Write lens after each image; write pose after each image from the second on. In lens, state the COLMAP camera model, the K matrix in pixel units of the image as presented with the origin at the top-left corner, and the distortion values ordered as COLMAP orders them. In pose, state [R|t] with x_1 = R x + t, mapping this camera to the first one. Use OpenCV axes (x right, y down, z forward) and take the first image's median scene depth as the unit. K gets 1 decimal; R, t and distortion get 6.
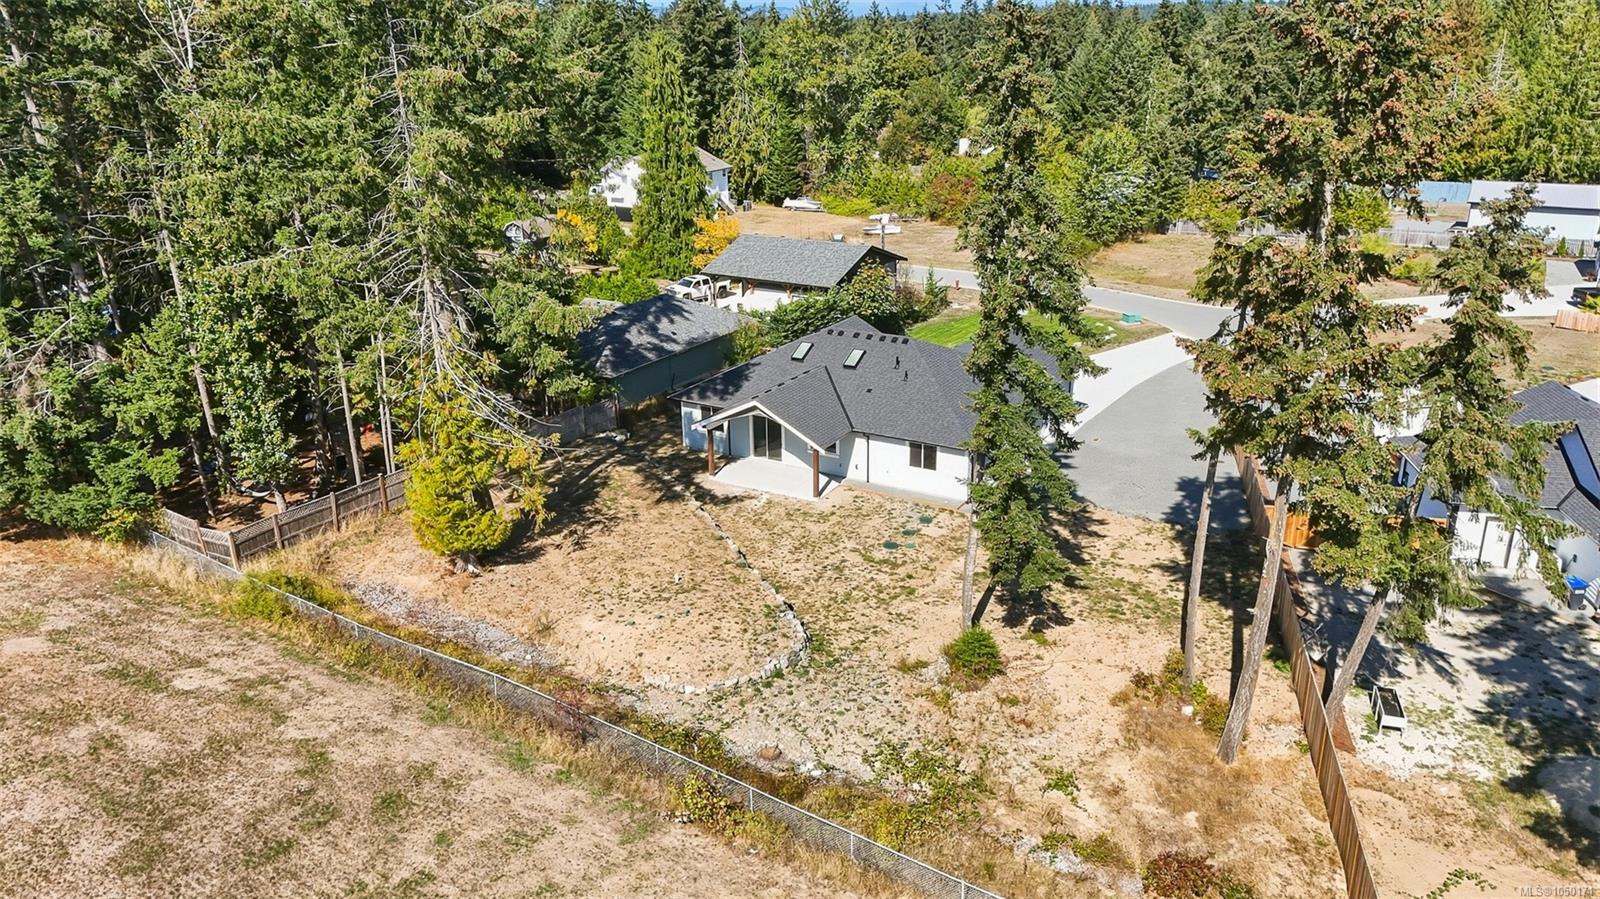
lens RADIAL K [[1188.5, 0, 790.3], [0, 1188.5, 453.8], [0, 0, 1]] dist [0.029732, -0.003586]
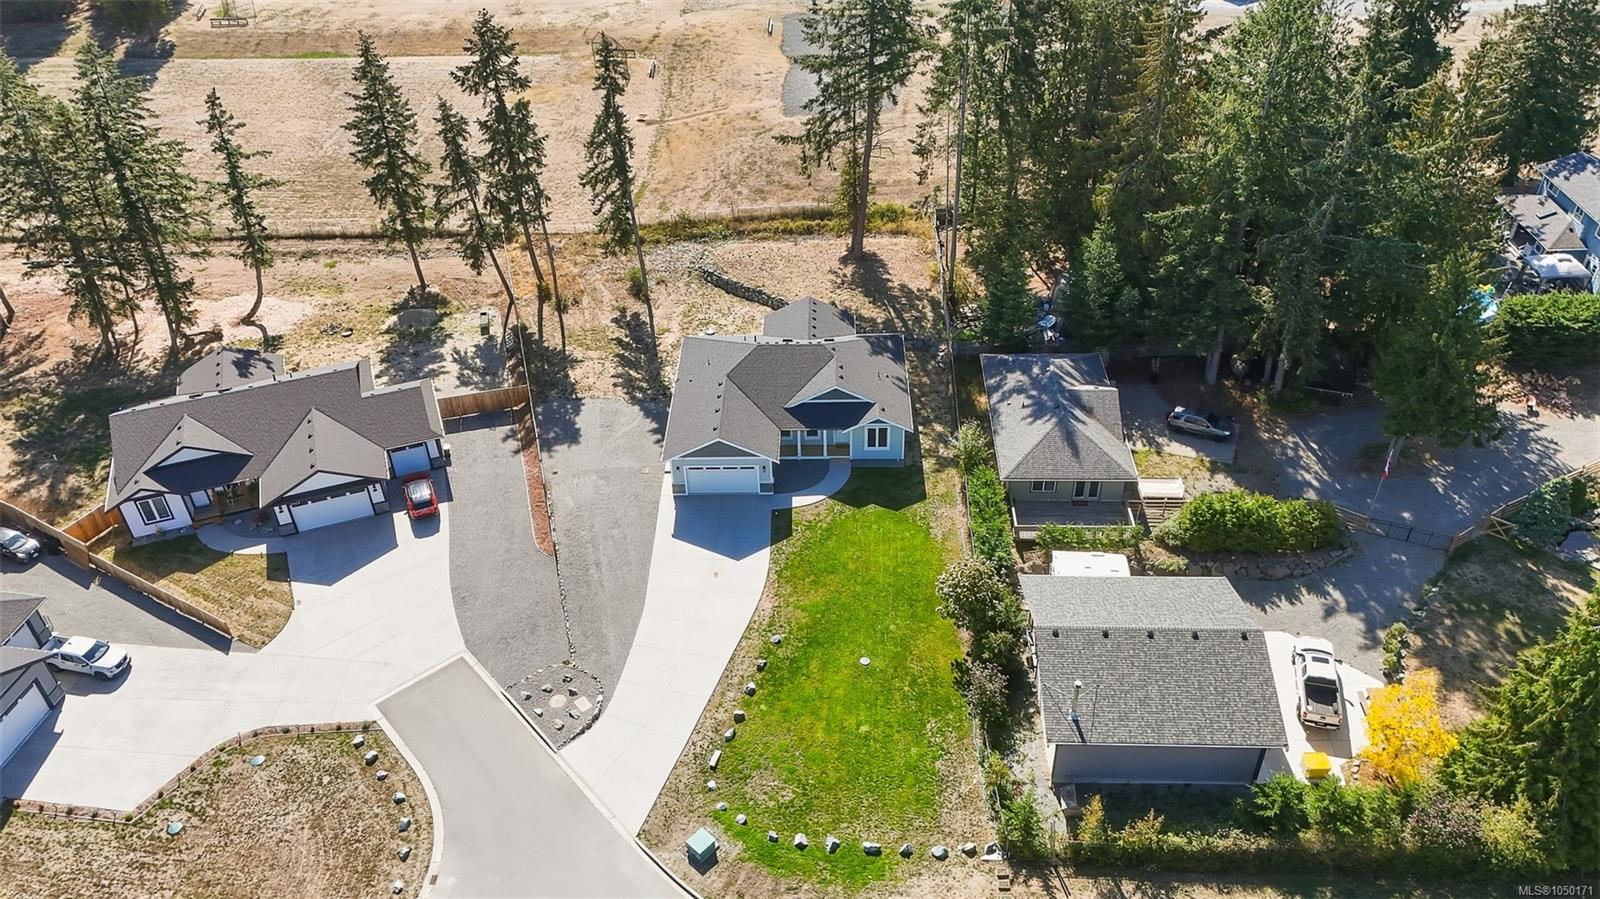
lens RADIAL K [[1170.6, 0, 800.0], [0, 1170.6, 449.5], [0, 0, 1]] dist [0.069868, -0.062459]
pose [[-0.864588, 0.330342, -0.378632, 0.866896], [-0.139629, 0.565901, 0.812564, -1.612868], [0.482692, 0.755401, -0.443146, 2.396385]]
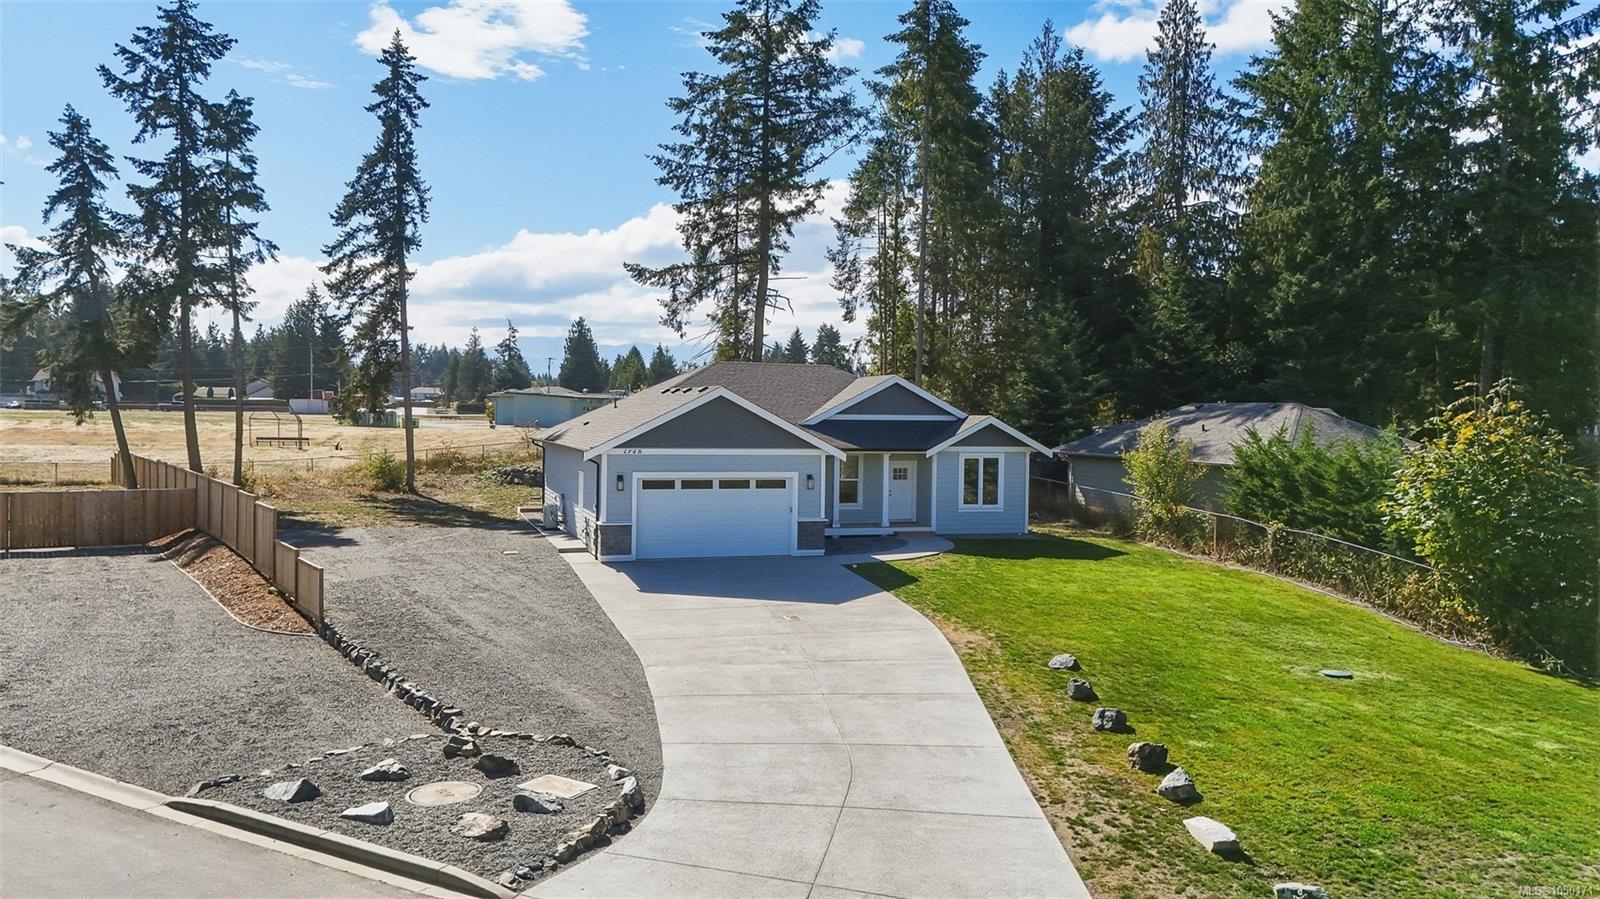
lens RADIAL K [[1177.2, 0, 797.0], [0, 1177.2, 442.3], [0, 0, 1]] dist [0.071672, -0.060022]
pose [[-0.647853, 0.016917, -0.761578, 0.874702], [-0.270635, 0.929421, 0.250866, -0.341881], [0.712070, 0.368634, -0.597550, 2.064975]]
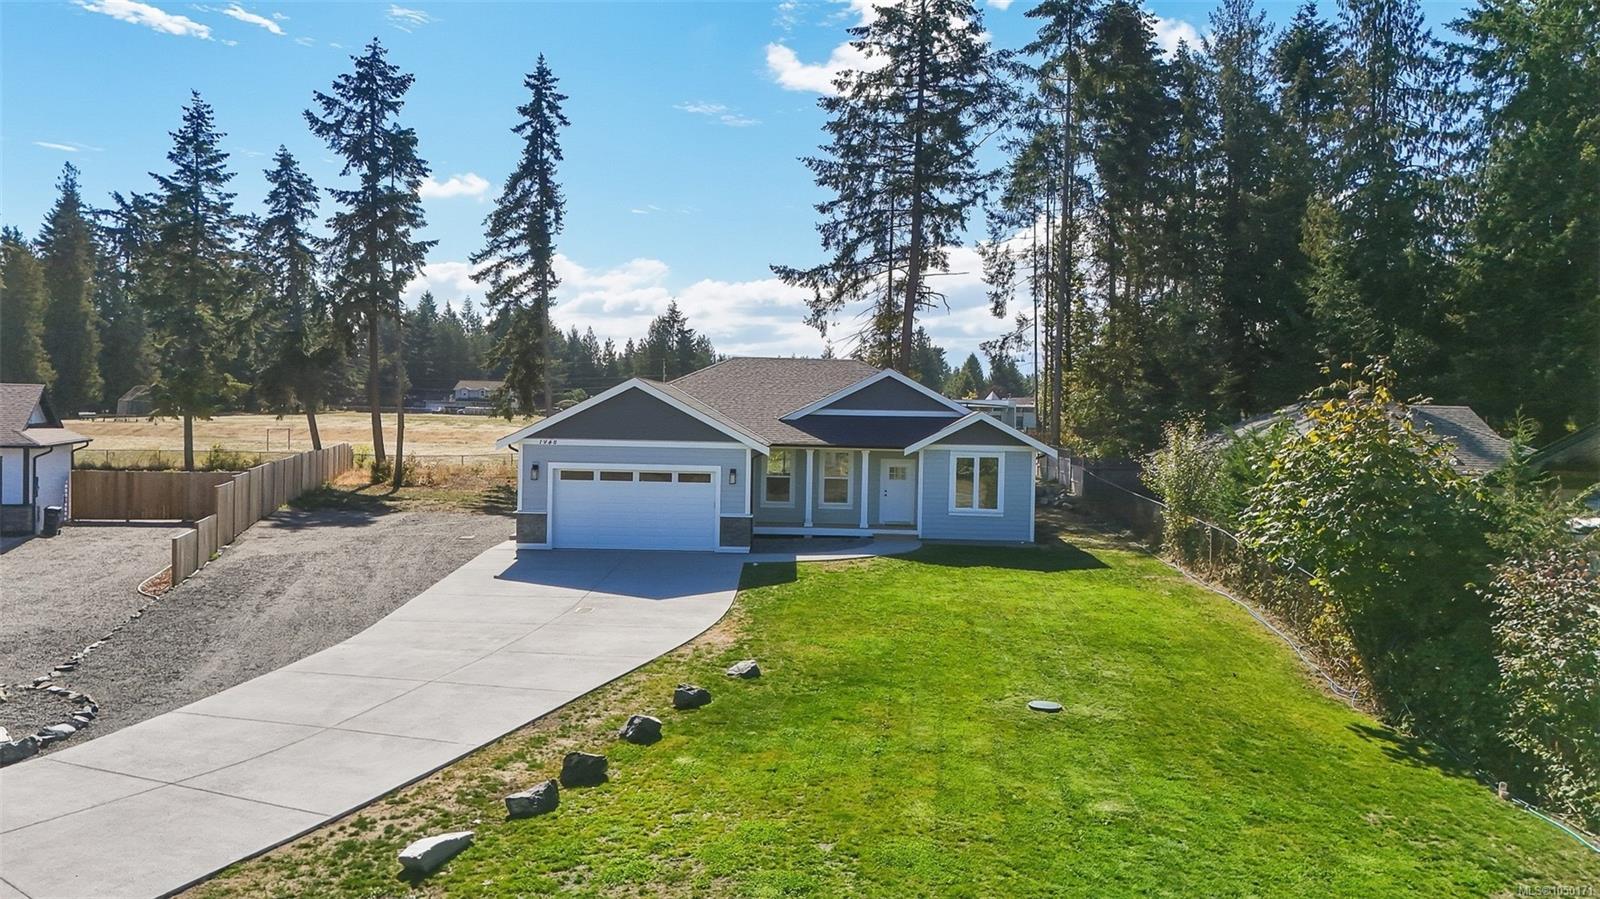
lens RADIAL K [[1170.6, 0, 800.0], [0, 1170.6, 449.5], [0, 0, 1]] dist [0.069868, -0.062459]
pose [[-0.861149, 0.004322, -0.508334, 0.604218], [-0.187639, 0.926649, 0.325751, -0.396746], [0.472455, 0.375903, -0.797172, 2.239316]]
